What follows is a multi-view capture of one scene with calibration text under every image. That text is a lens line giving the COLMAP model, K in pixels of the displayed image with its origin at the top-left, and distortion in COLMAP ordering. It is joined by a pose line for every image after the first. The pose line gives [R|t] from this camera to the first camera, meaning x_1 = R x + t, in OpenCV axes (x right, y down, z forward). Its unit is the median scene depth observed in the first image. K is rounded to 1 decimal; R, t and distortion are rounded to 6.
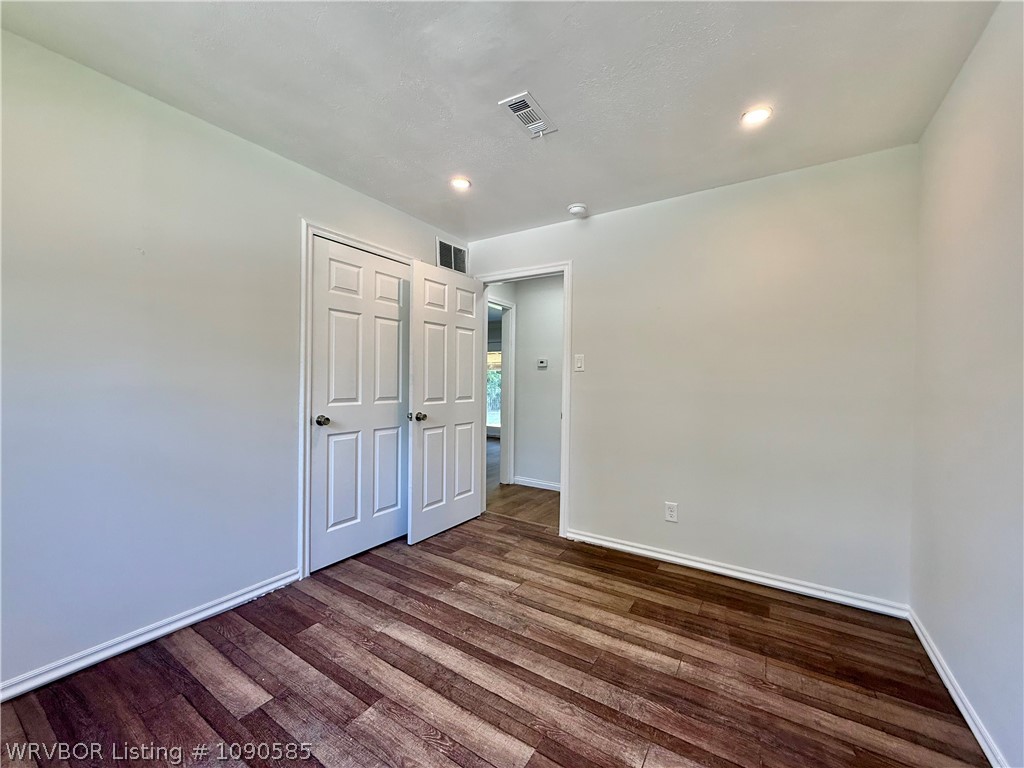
lens RADIAL K [[408.1, 0, 513.8], [0, 408.1, 380.4], [0, 0, 1]] dist [-0.001299, 0.000172]
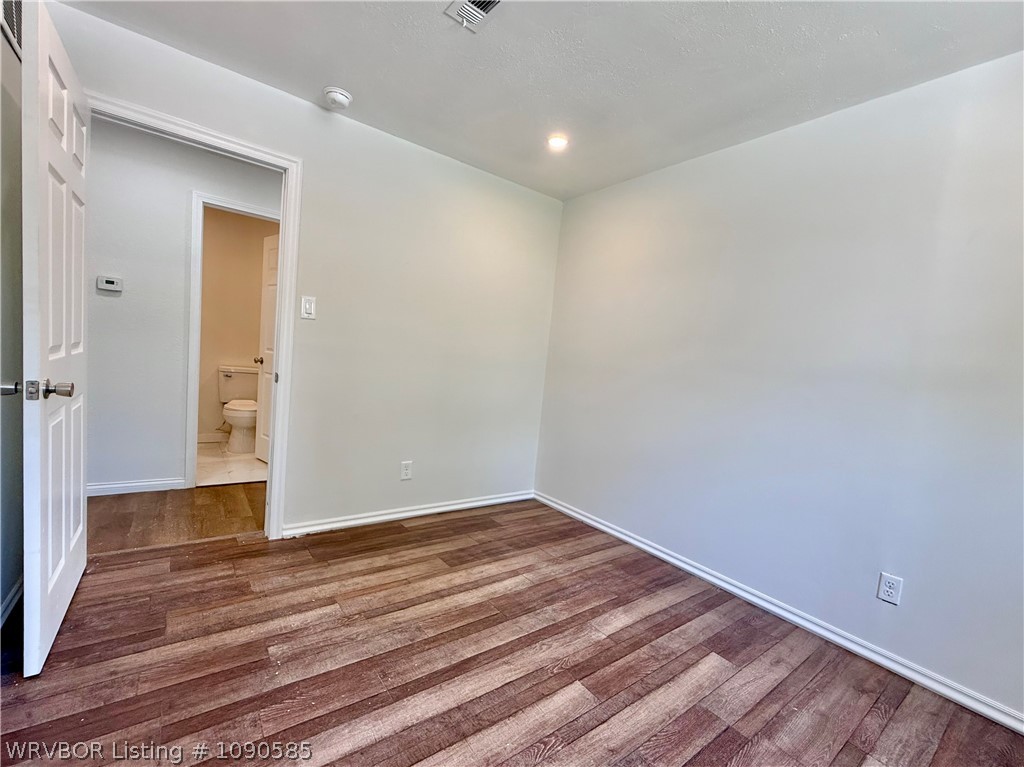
lens RADIAL K [[435.6, 0, 513.0], [0, 435.6, 390.5], [0, 0, 1]] dist [-0.002671, 0.000544]
pose [[0.348014, -0.050830, 0.936110, -0.615556], [-0.086219, 0.992562, 0.085949, 0.010989], [-0.933516, -0.110621, 0.341043, 0.473899]]
